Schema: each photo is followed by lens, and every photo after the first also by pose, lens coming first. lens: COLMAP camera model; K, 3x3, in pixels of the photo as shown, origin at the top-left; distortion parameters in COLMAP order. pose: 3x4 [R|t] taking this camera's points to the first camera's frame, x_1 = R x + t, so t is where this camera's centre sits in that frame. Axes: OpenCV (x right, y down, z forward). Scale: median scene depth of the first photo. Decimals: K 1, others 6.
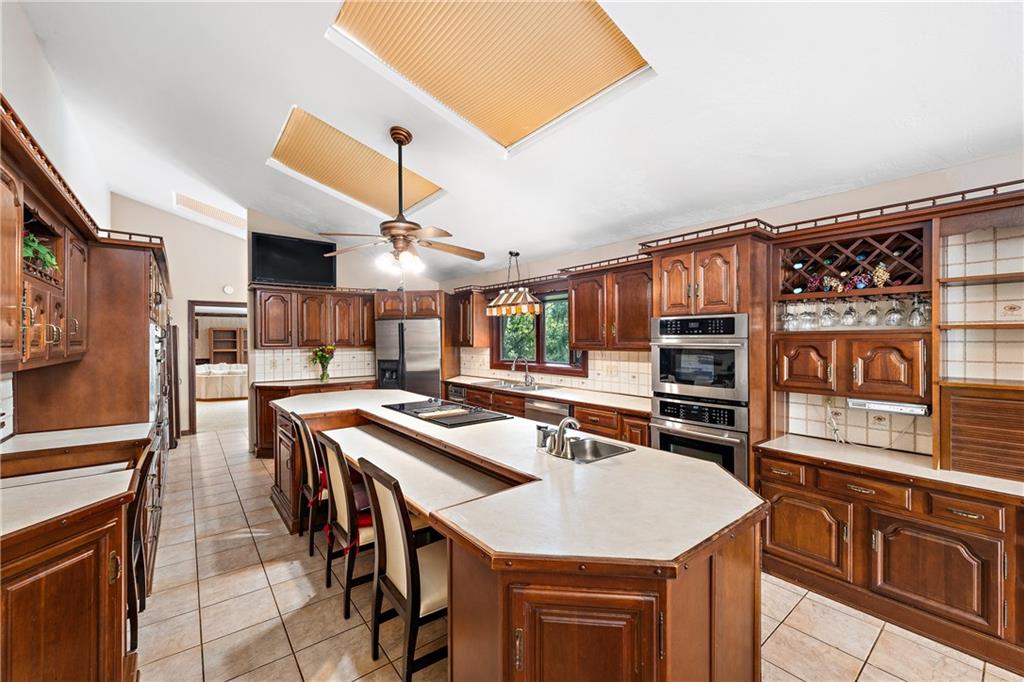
lens RADIAL K [[413.1, 0, 512.5], [0, 413.1, 338.4], [0, 0, 1]] dist [-0.000516, 0.000234]
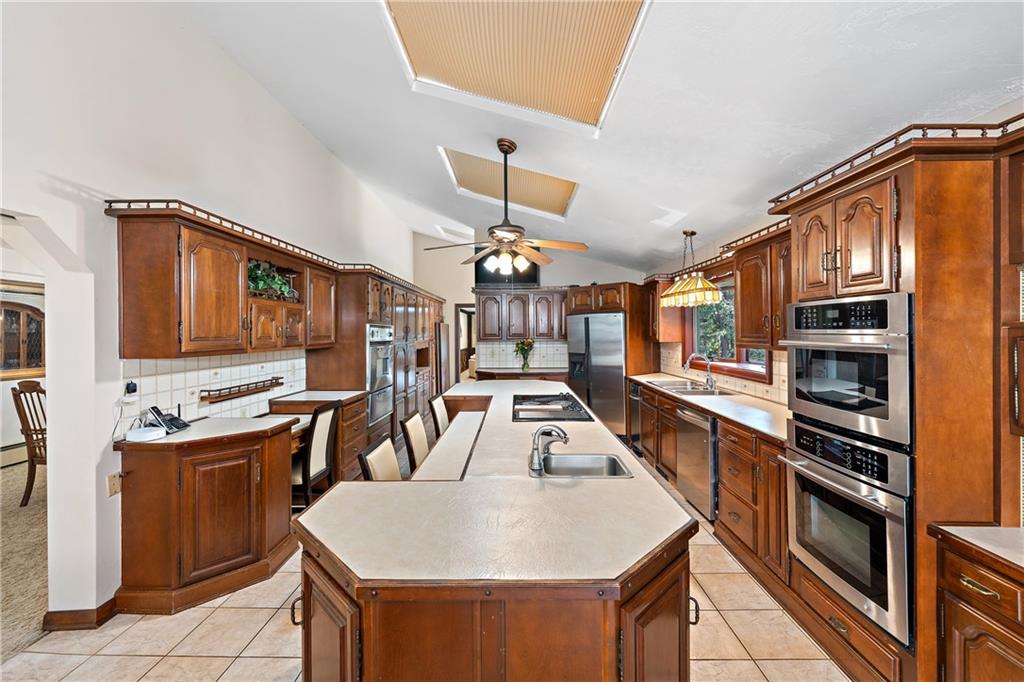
lens RADIAL K [[416.8, 0, 513.1], [0, 416.8, 332.0], [0, 0, 1]] dist [0.000097, -0.000167]
pose [[0.773280, -0.002569, -0.634059, 0.303992], [0.005113, 0.999985, 0.002185, -0.005501], [0.634044, -0.004932, 0.773282, 0.118307]]
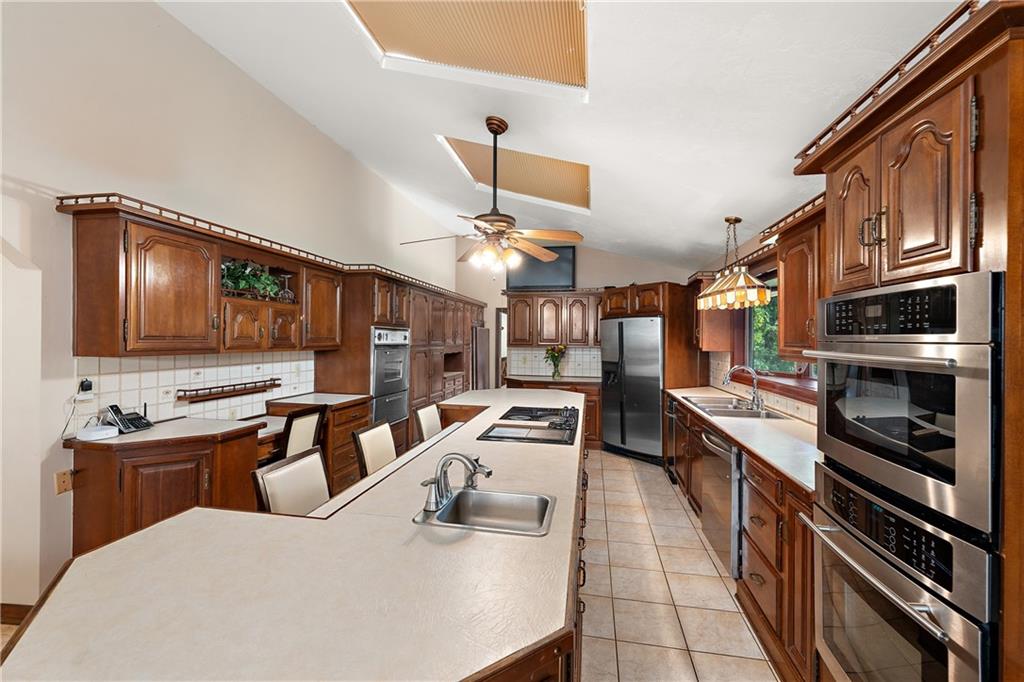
lens RADIAL K [[413.1, 0, 512.5], [0, 413.1, 338.4], [0, 0, 1]] dist [-0.000516, 0.000234]
pose [[0.648271, 0.007965, -0.761368, 0.340078], [-0.008551, 0.999958, 0.003181, -0.001947], [0.761362, 0.004448, 0.648312, 0.290361]]
